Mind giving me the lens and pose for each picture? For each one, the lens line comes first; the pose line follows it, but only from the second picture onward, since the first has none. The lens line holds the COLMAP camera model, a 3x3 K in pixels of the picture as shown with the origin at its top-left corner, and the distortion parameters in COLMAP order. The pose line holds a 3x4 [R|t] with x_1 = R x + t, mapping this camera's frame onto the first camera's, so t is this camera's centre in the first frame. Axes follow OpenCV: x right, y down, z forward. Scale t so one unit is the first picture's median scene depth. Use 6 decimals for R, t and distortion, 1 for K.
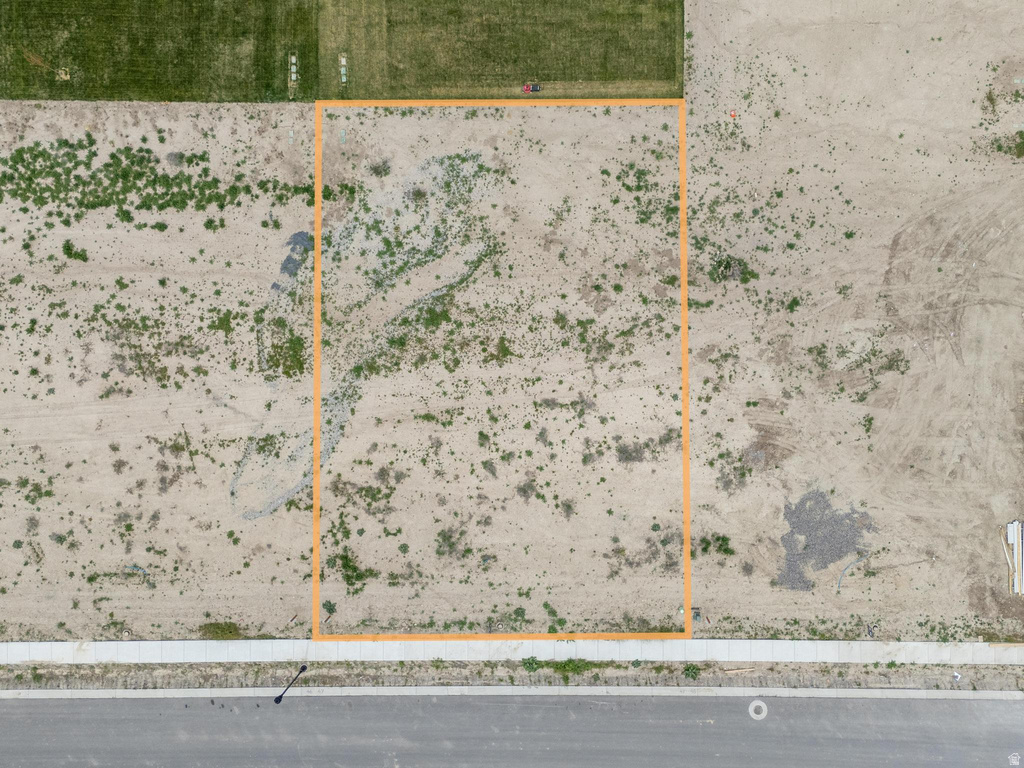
lens RADIAL K [[749.2, 0, 536.2], [0, 749.2, 369.4], [0, 0, 1]] dist [0.084487, -0.078158]
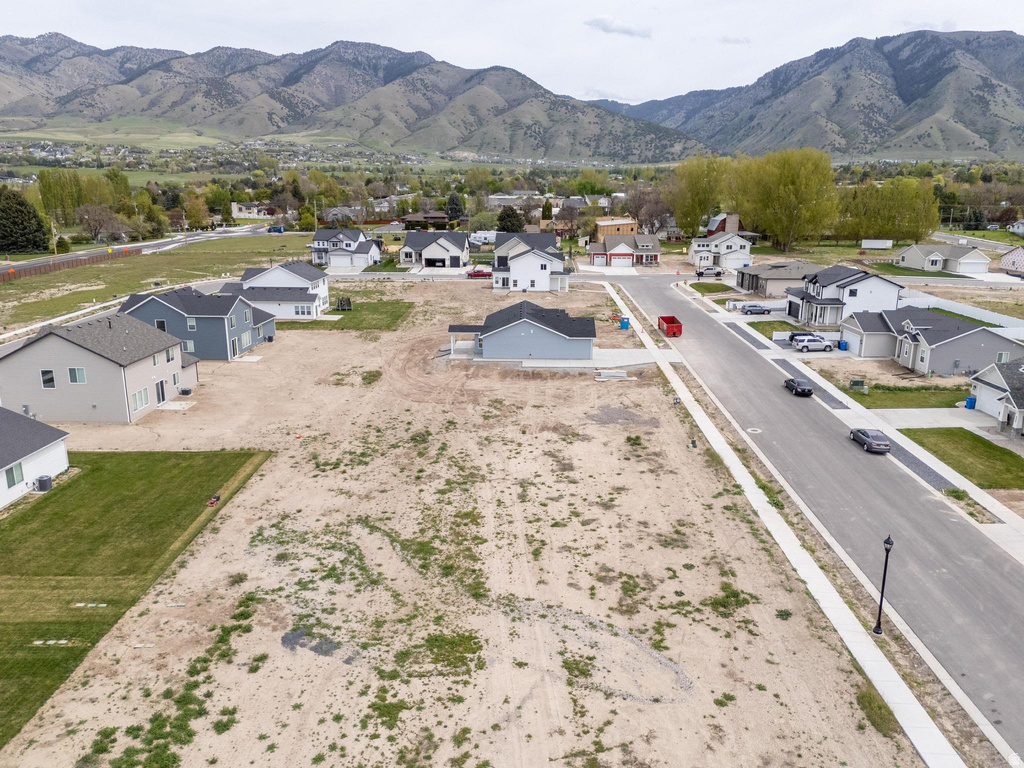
lens RADIAL K [[749.2, 0, 517.0], [0, 749.2, 386.9], [0, 0, 1]] dist [0.084487, -0.078158]
pose [[0.017194, -0.266242, 0.963753, -0.948768], [0.999763, 0.017426, -0.013022, 0.049338], [-0.013327, 0.963749, 0.266479, 0.573181]]
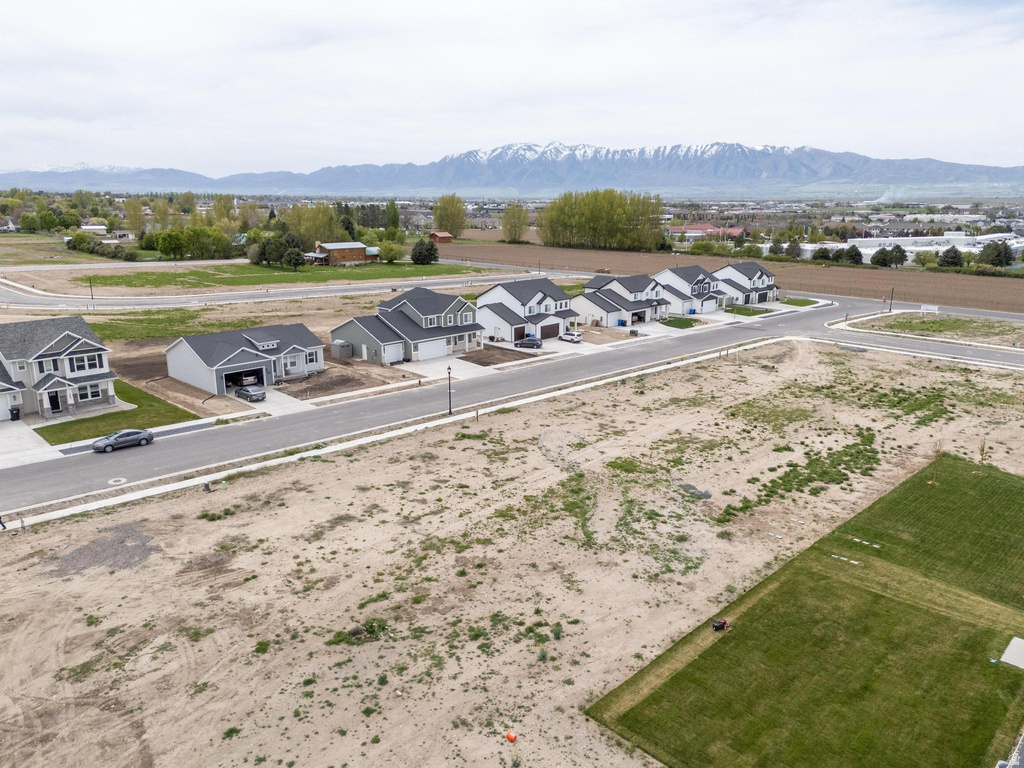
lens RADIAL K [[749.2, 0, 517.2], [0, 749.2, 382.7], [0, 0, 1]] dist [0.084487, -0.078158]
pose [[-0.697043, 0.156925, -0.699646, 0.634037], [-0.716997, -0.161815, 0.678035, -0.703238], [-0.006813, 0.974264, 0.225307, 0.592514]]
